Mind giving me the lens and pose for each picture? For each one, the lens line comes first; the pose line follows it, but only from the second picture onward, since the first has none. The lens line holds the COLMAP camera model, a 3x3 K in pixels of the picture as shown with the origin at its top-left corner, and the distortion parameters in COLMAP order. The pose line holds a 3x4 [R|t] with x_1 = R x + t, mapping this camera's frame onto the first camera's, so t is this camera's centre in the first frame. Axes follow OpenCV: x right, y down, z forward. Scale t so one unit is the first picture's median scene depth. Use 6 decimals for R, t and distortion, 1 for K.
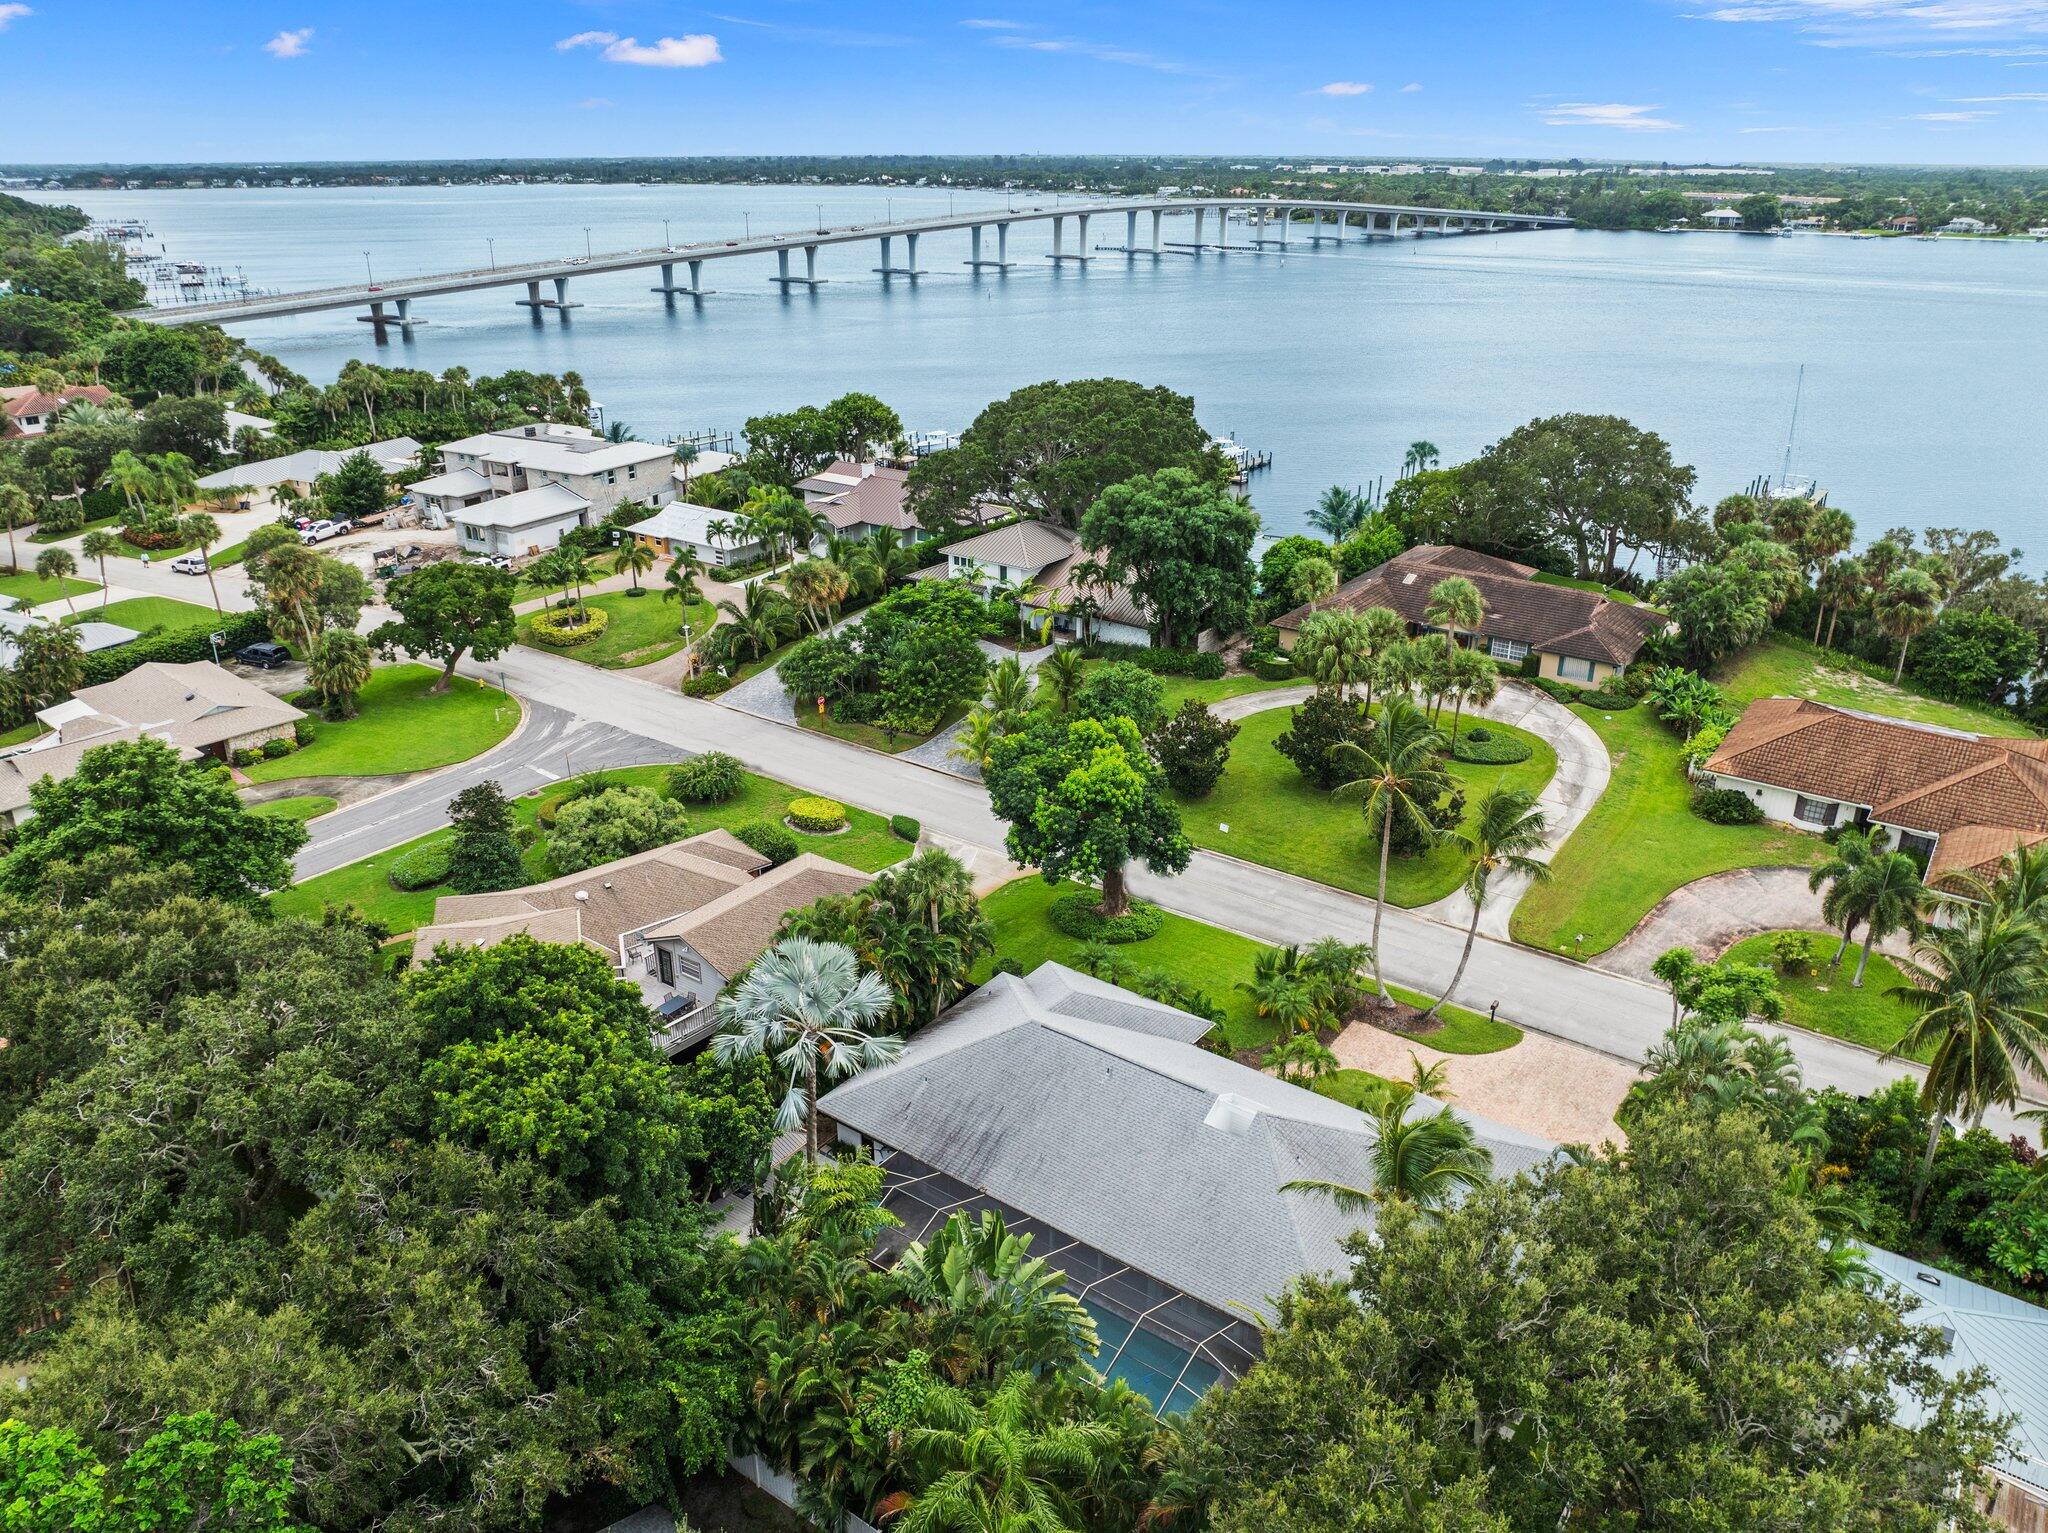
lens RADIAL K [[1436.6, 0, 1024.0], [0, 1436.6, 766.5], [0, 0, 1]] dist [-0.064126, 0.037766]
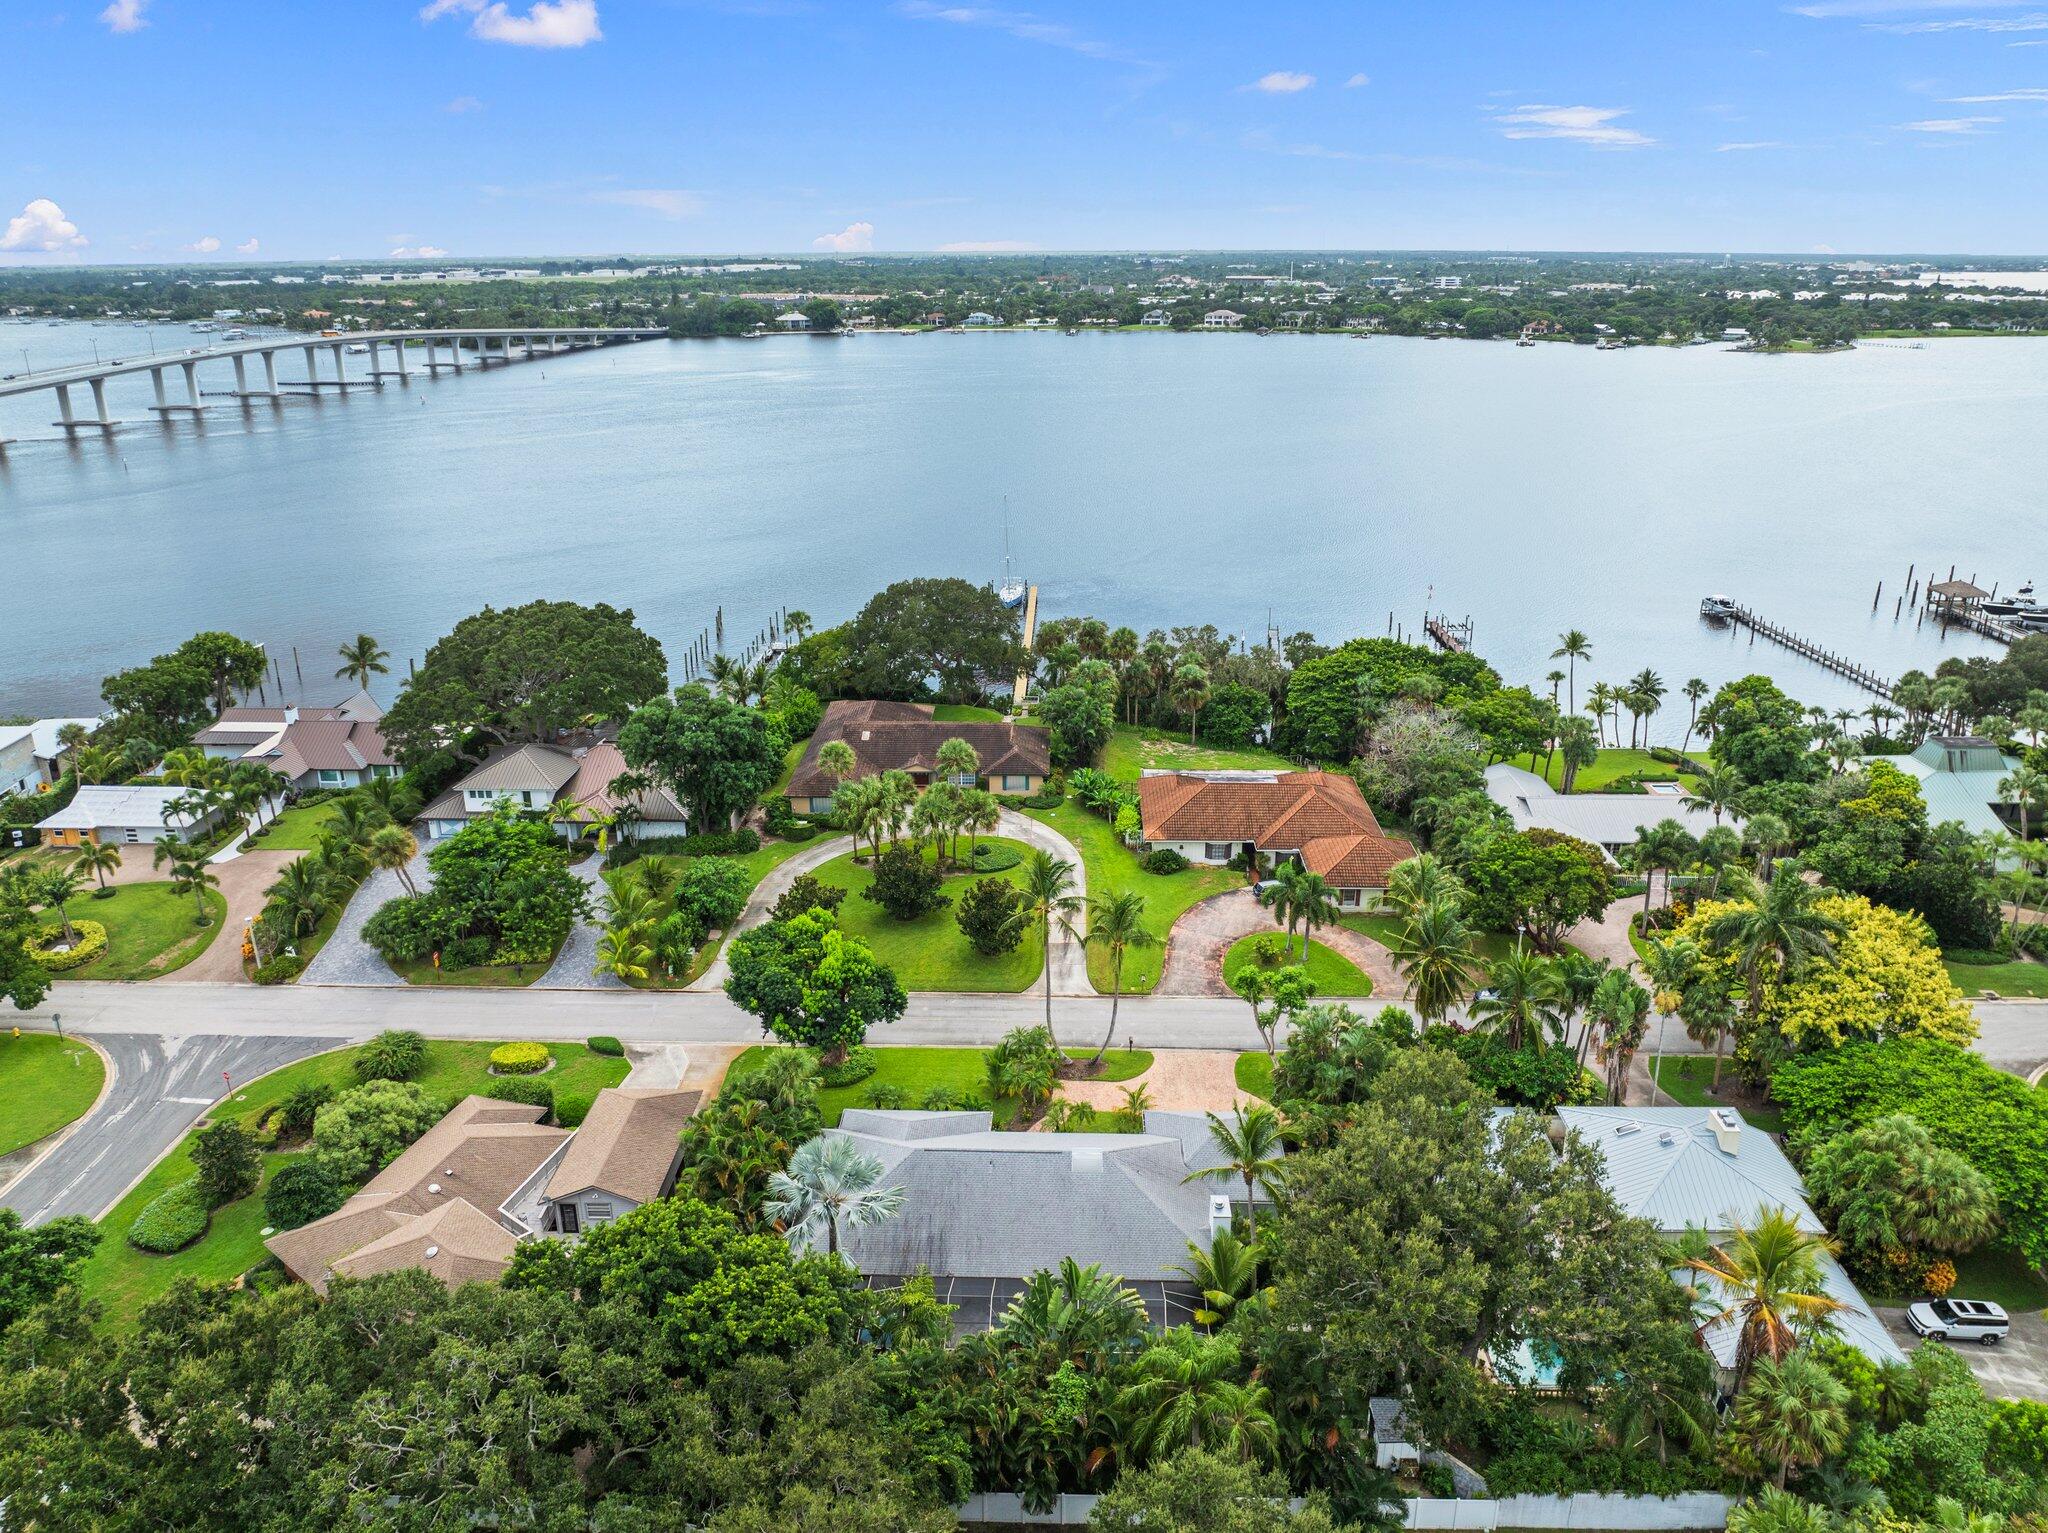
lens RADIAL K [[1417.0, 0, 1024.0], [0, 1417.0, 766.5], [0, 0, 1]] dist [-0.026357, -0.001497]
pose [[0.827591, -0.192461, 0.527306, -0.269262], [0.226536, 0.974003, -0.000042, -0.073607], [-0.513589, 0.119489, 0.849676, -0.114175]]
